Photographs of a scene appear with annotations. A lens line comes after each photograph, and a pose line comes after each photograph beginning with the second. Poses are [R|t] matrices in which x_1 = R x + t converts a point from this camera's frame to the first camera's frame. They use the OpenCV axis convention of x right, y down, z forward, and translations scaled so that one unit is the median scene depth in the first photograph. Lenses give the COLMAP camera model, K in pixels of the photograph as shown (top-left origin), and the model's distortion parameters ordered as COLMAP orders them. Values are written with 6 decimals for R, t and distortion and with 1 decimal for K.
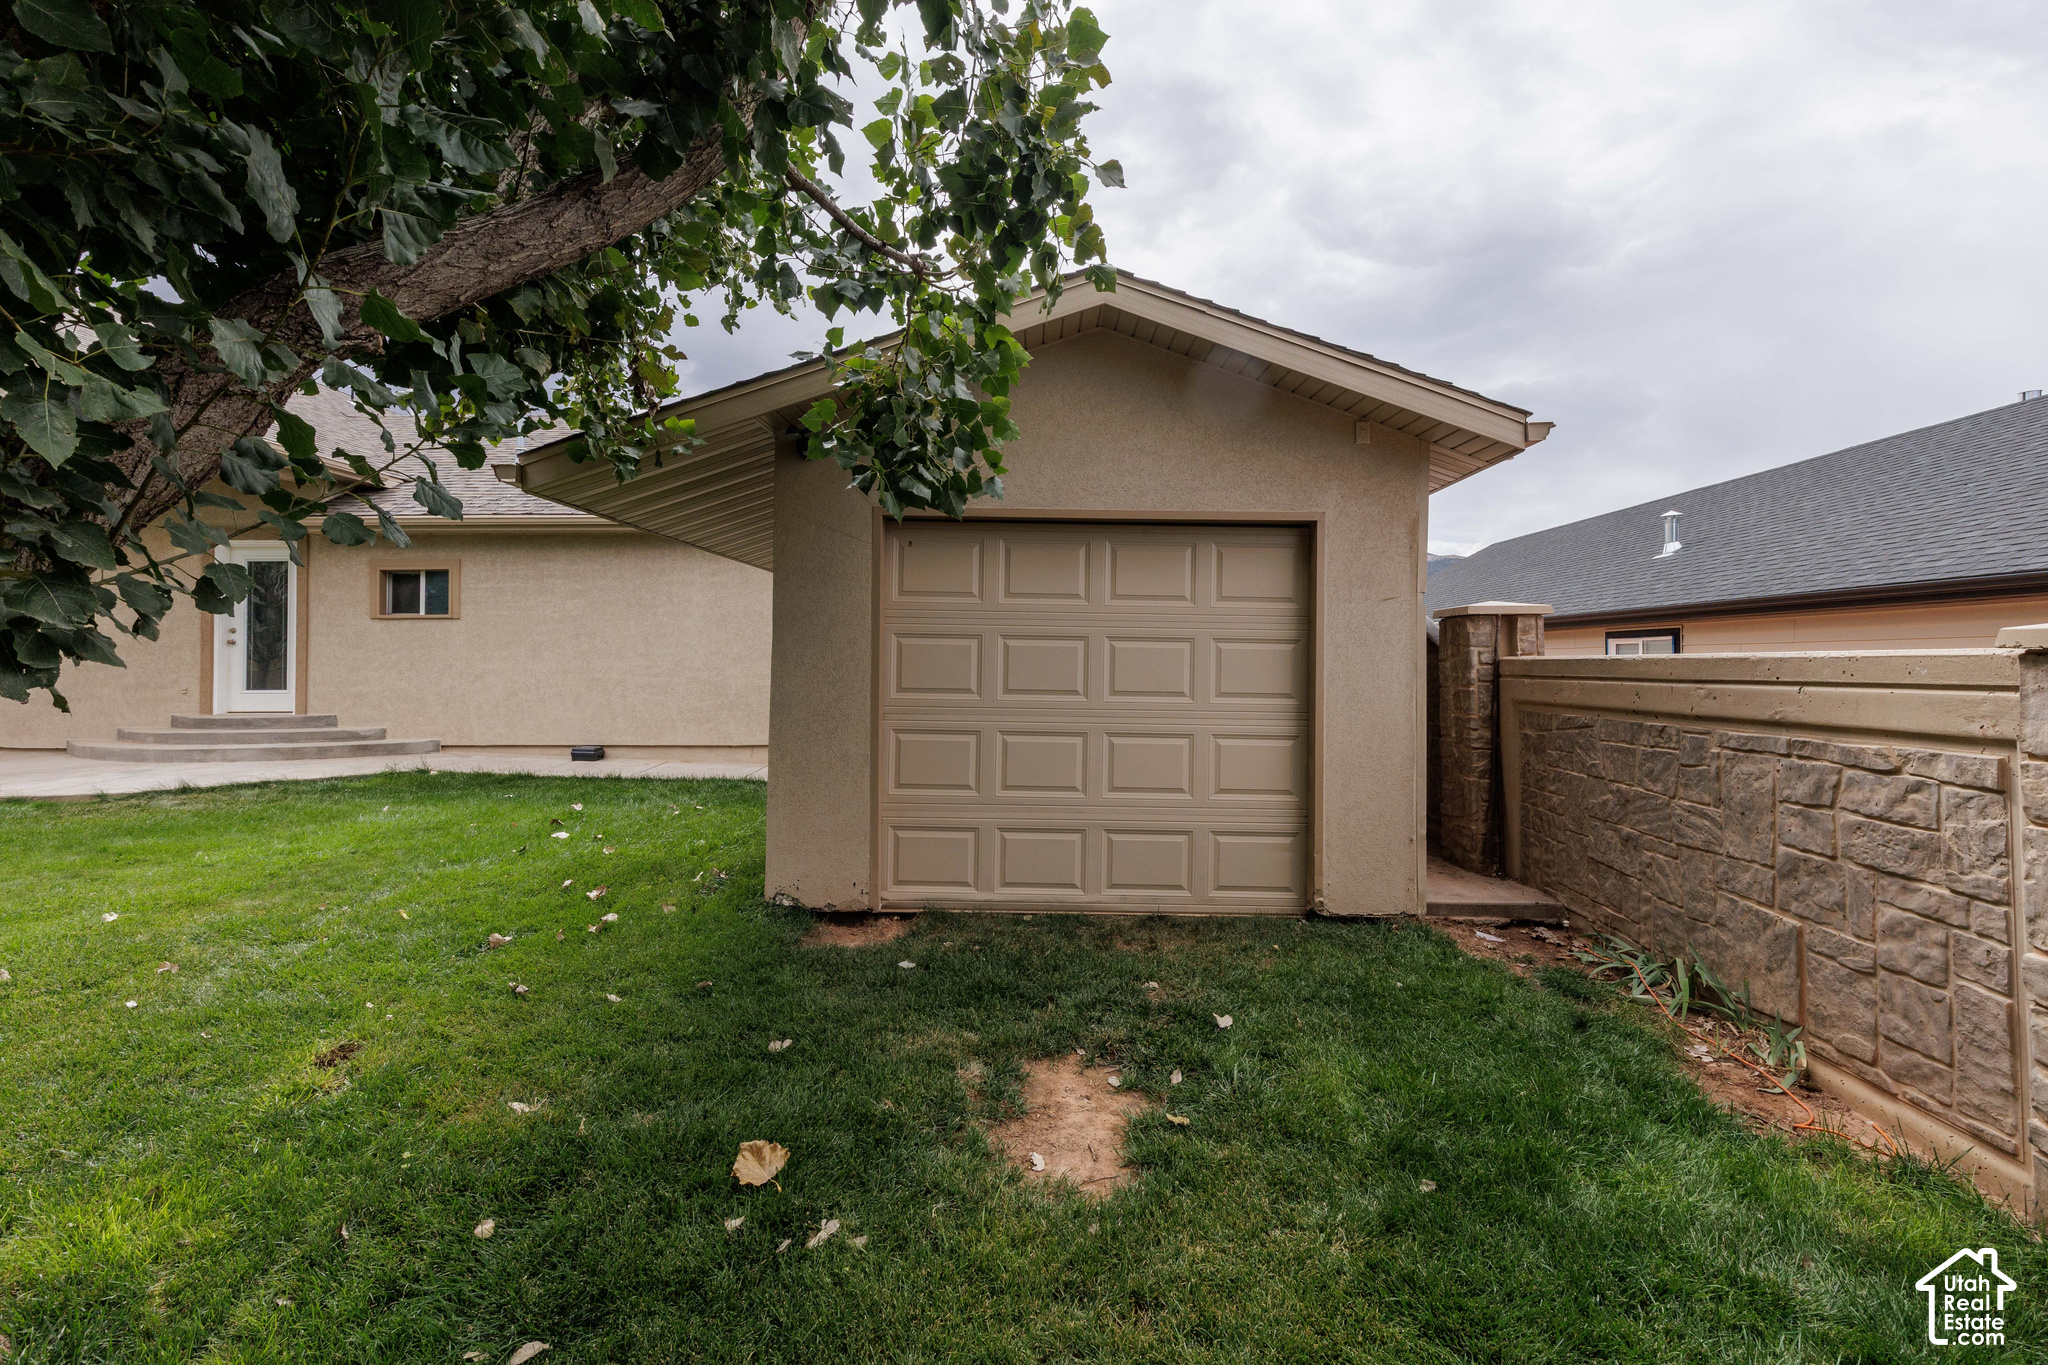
lens RADIAL K [[946.1, 0, 1047.0], [0, 946.1, 645.4], [0, 0, 1]] dist [0.004077, 0.000769]
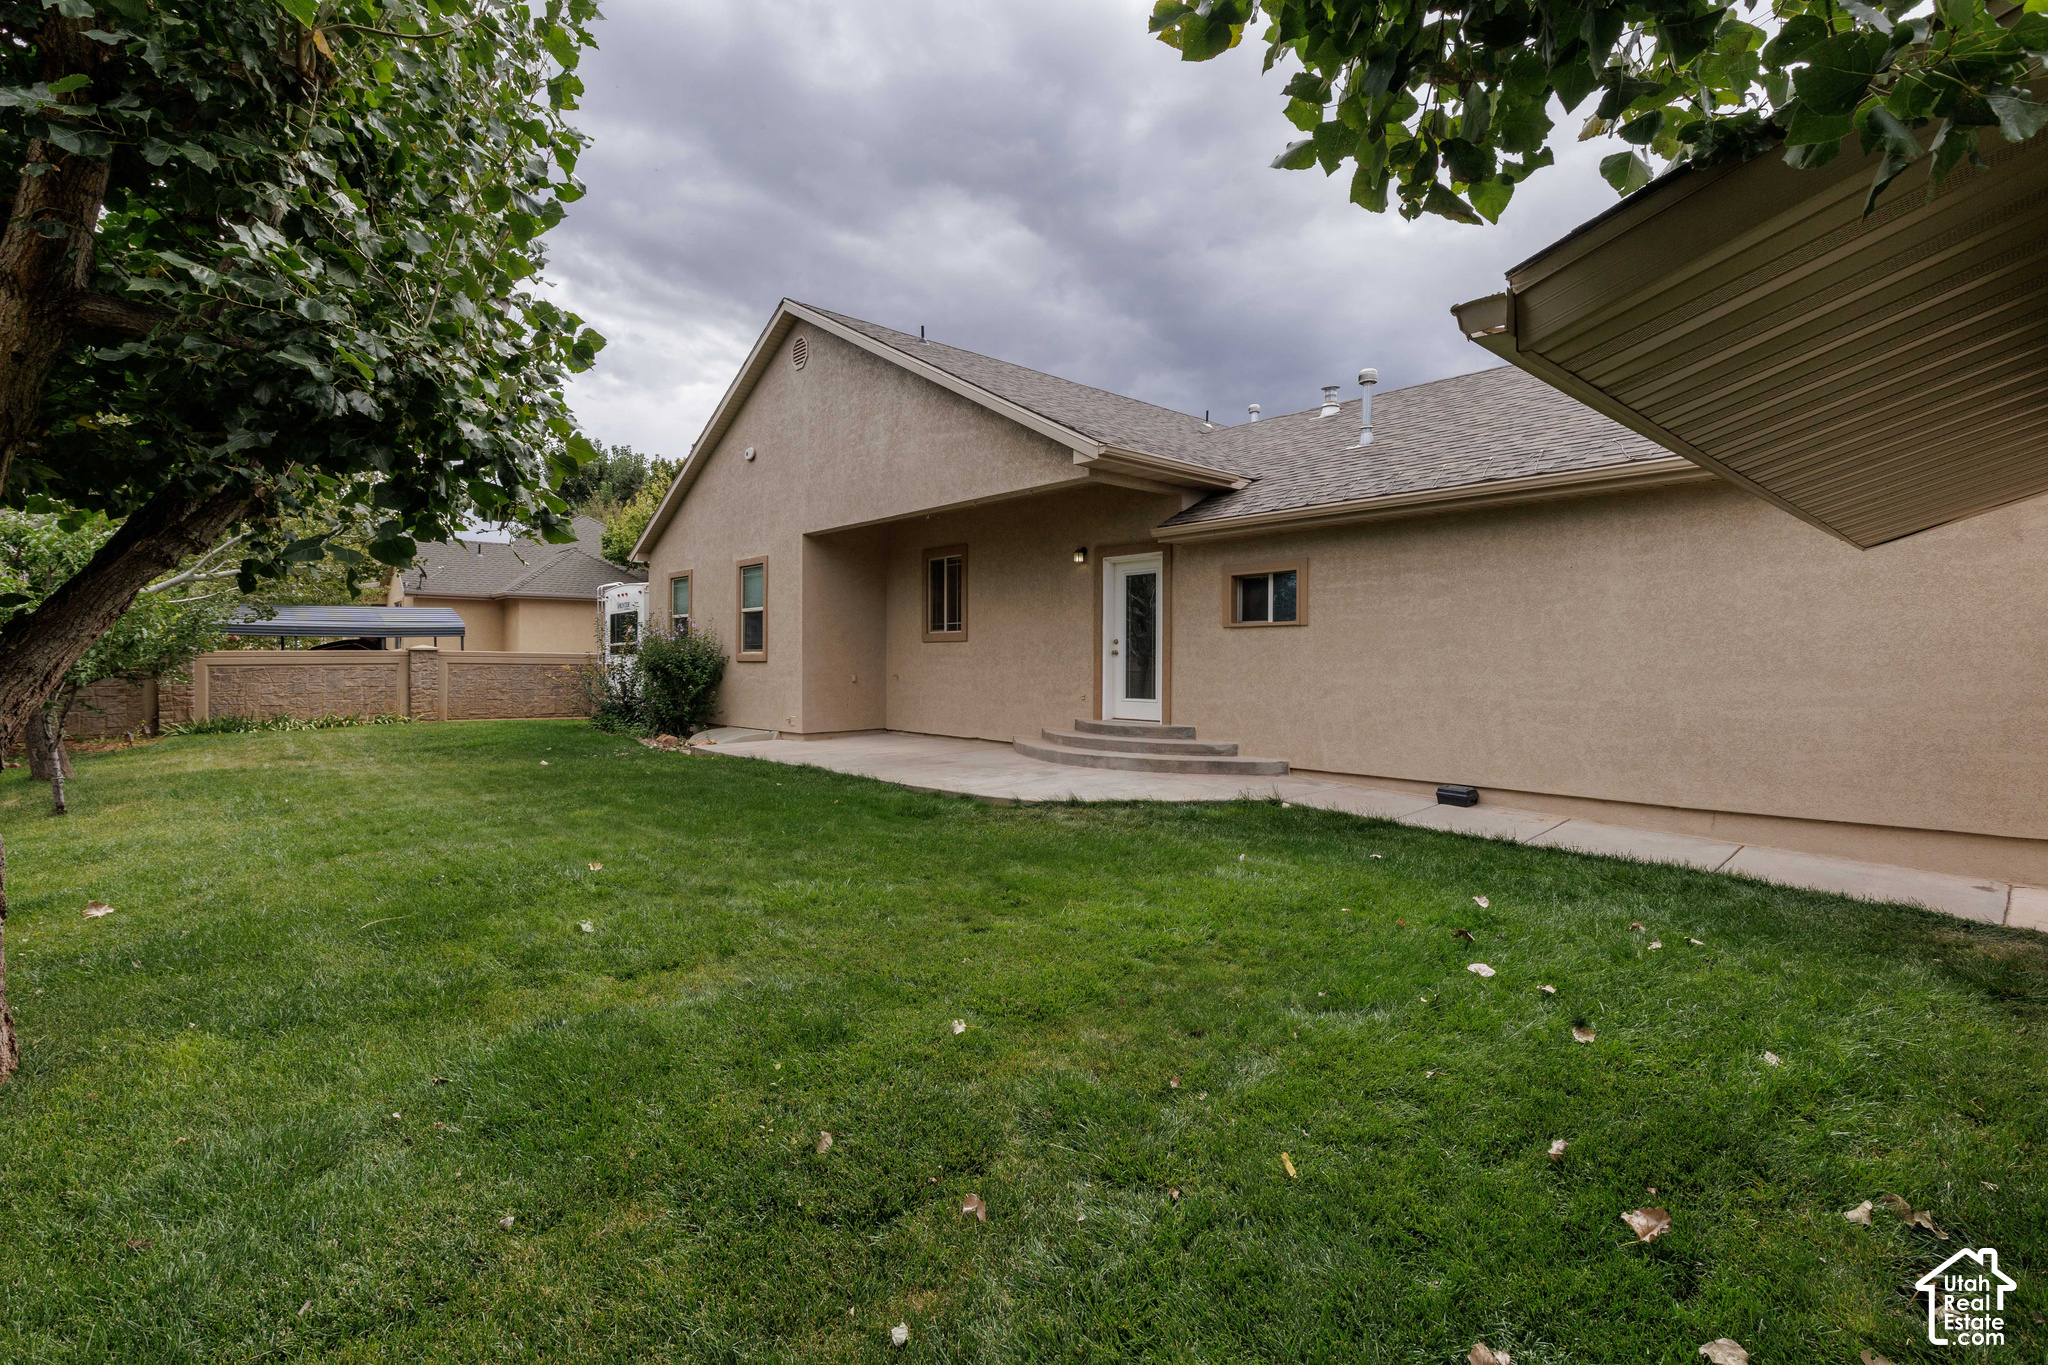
lens RADIAL K [[946.1, 0, 1027.7], [0, 946.1, 672.6], [0, 0, 1]] dist [0.004077, 0.000769]
pose [[0.682393, 0.011896, -0.730888, -0.158047], [0.010271, 0.999613, 0.025860, -0.010035], [0.730913, -0.025154, 0.682007, 0.214890]]
